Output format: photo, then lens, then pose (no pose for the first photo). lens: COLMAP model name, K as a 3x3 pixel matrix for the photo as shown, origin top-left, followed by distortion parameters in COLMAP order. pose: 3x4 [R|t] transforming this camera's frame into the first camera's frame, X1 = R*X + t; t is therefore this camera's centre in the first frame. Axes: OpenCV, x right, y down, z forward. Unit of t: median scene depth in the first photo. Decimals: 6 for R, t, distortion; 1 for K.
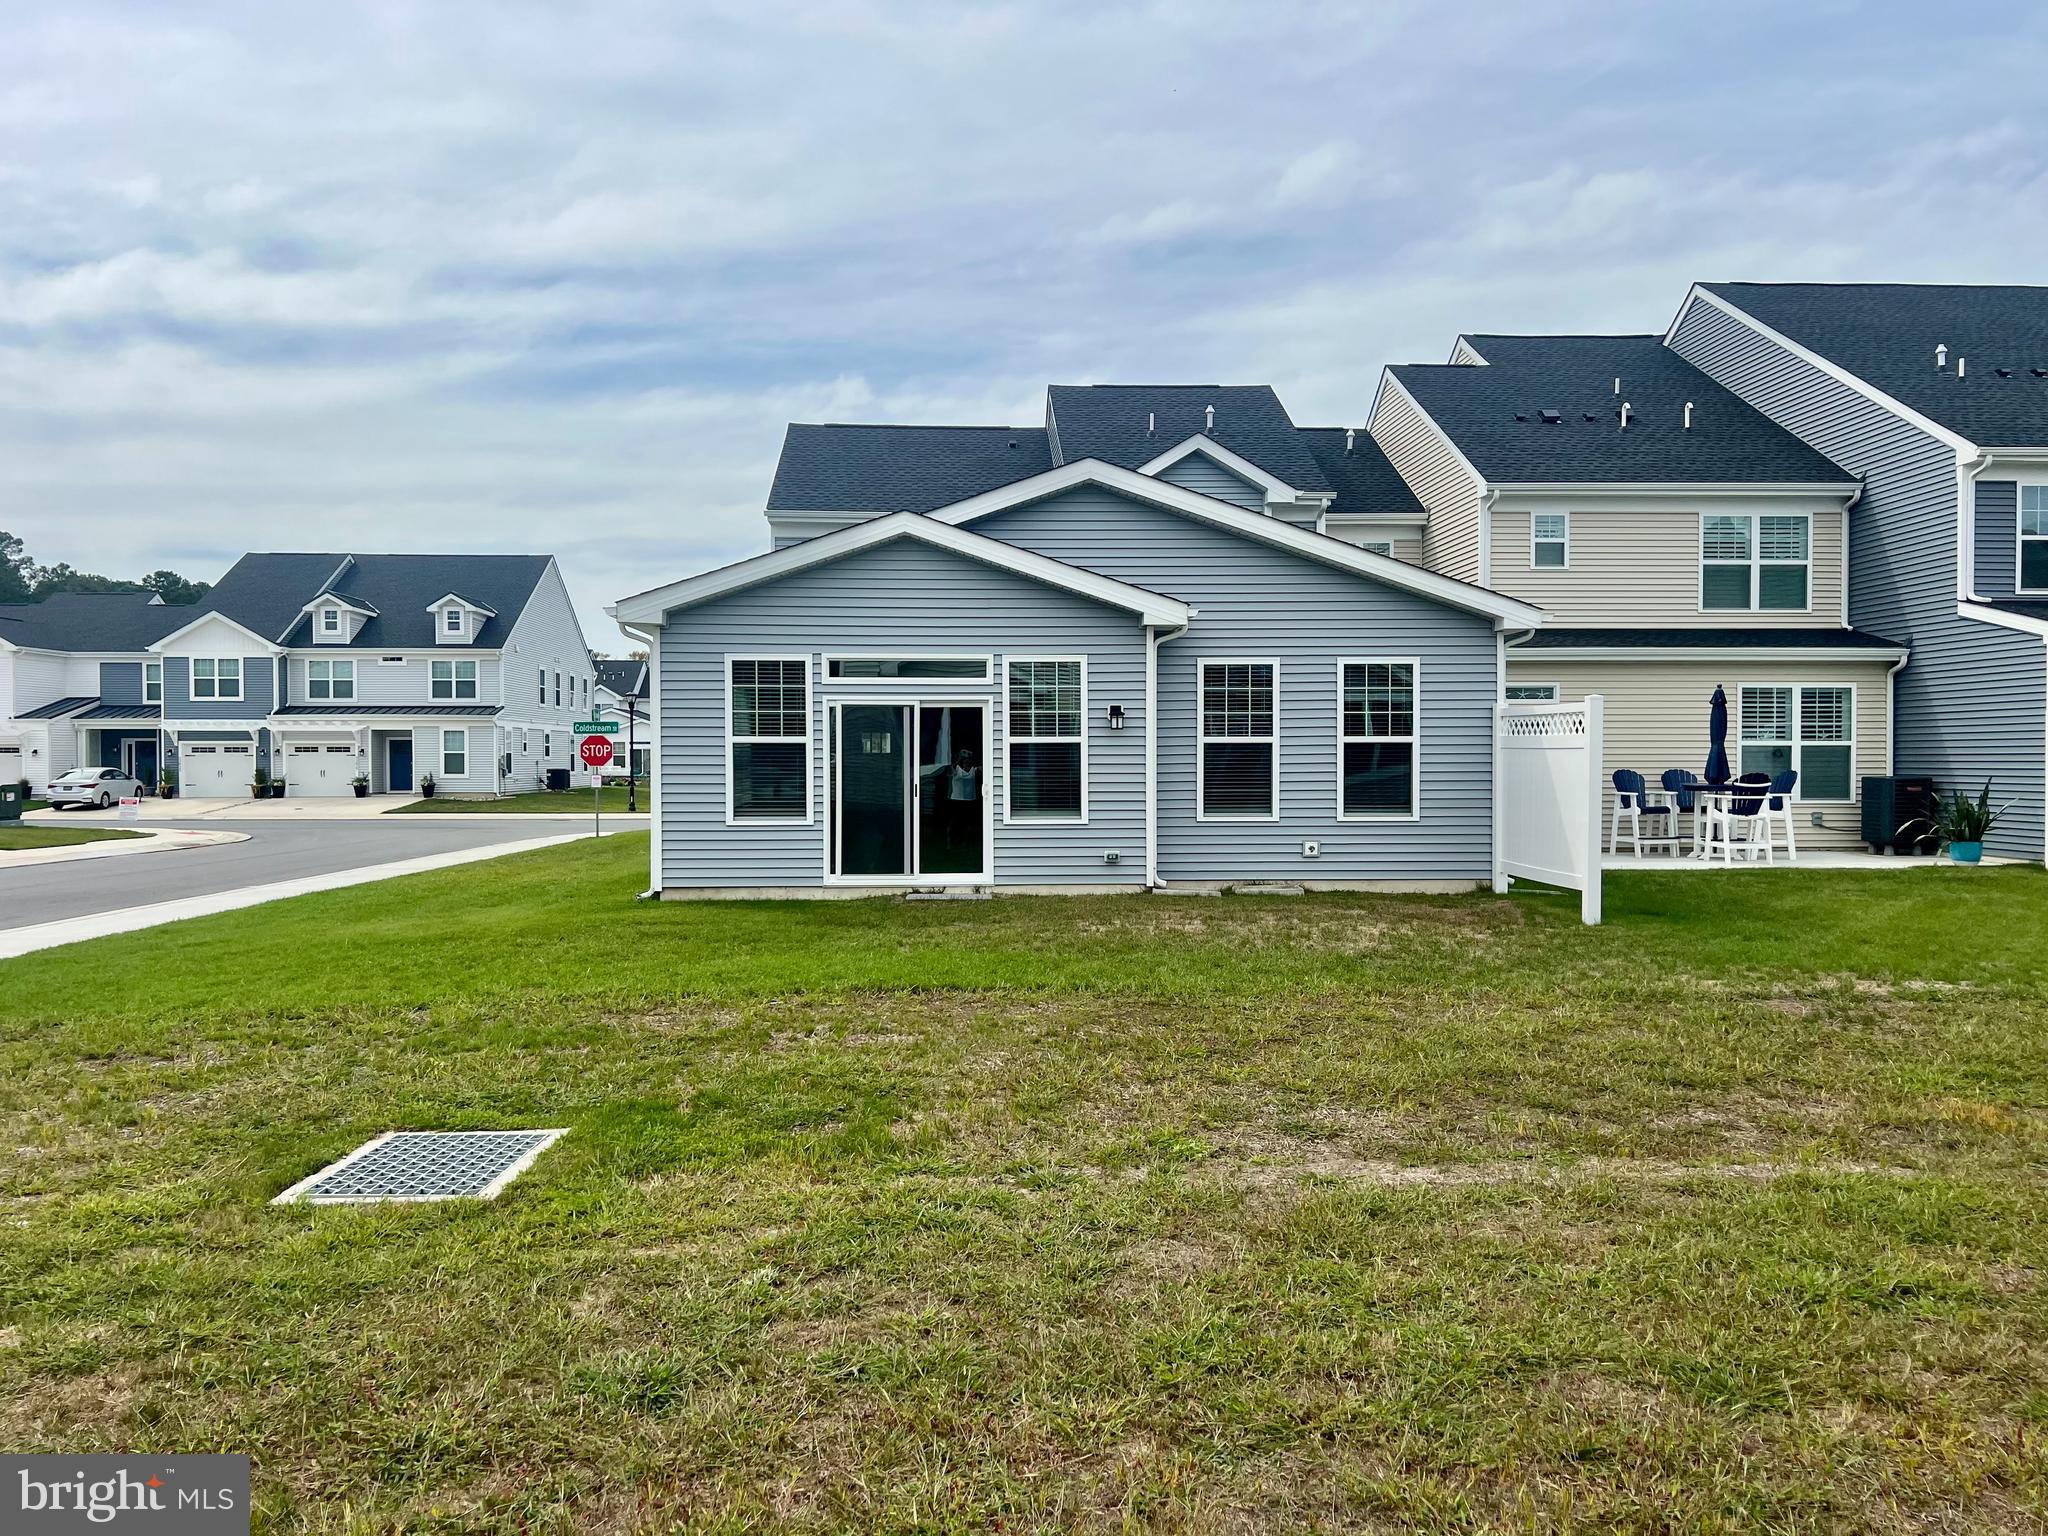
lens RADIAL K [[1546.4, 0, 1024.0], [0, 1546.4, 768.0], [0, 0, 1]] dist [0.079669, -0.090976]
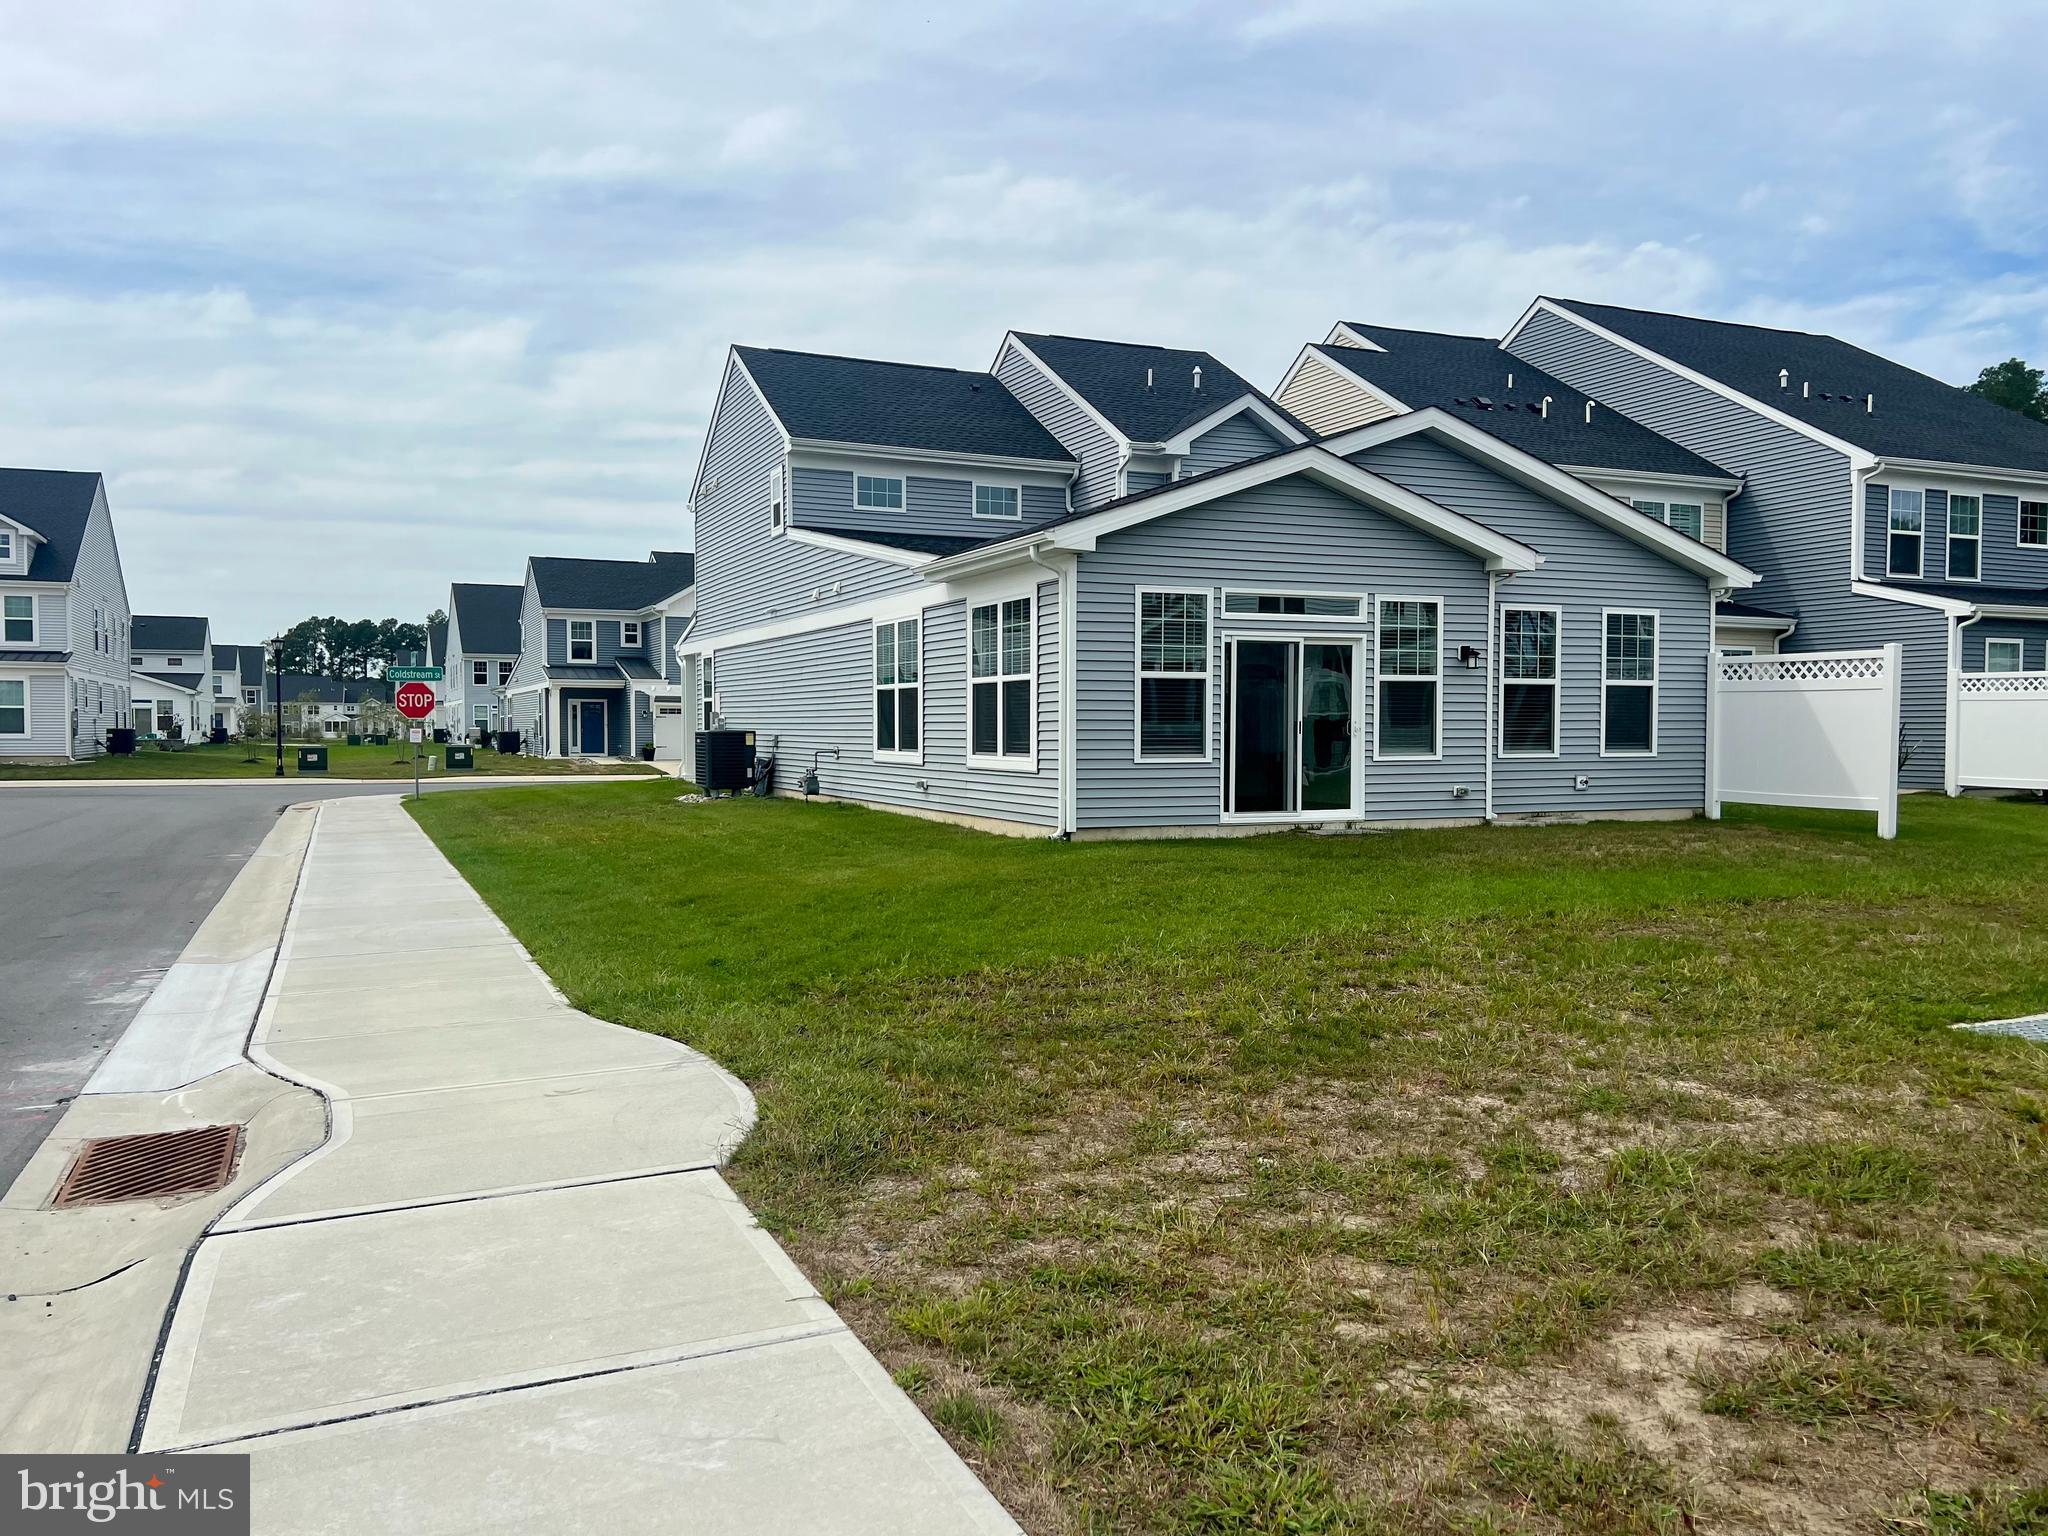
lens RADIAL K [[1554.2, 0, 1043.4], [0, 1554.2, 767.7], [0, 0, 1]] dist [0.058327, -0.085963]
pose [[0.929644, -0.007545, 0.368381, -0.592759], [0.000317, 0.999806, 0.019679, 0.020606], [-0.368459, -0.018178, 0.929466, 0.120530]]
